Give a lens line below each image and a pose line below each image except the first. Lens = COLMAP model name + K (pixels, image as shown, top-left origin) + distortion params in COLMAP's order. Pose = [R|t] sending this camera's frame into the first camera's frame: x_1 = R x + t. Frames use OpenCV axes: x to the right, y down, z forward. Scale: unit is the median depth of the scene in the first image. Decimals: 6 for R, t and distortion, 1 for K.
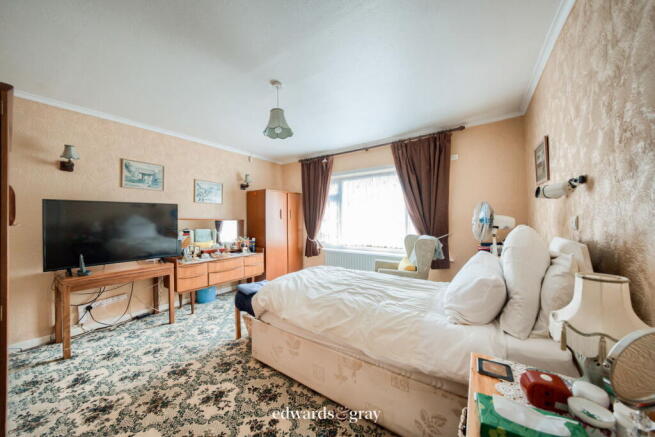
lens RADIAL K [[226.4, 0, 326.8], [0, 226.4, 217.1], [0, 0, 1]] dist [0.002733, 0.000239]
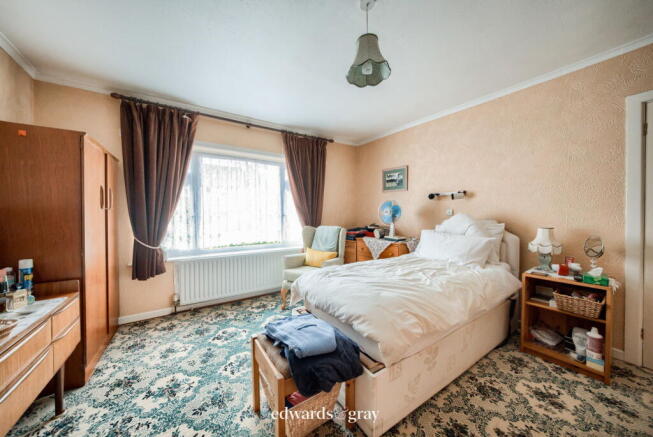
lens RADIAL K [[225.7, 0, 325.8], [0, 225.7, 217.1], [0, 0, 1]] dist [0.002733, 0.000239]
pose [[0.371109, -0.008804, 0.928548, -0.553710], [0.005177, 0.999959, 0.007412, 0.028770], [-0.928575, 0.002057, 0.371139, 0.502205]]
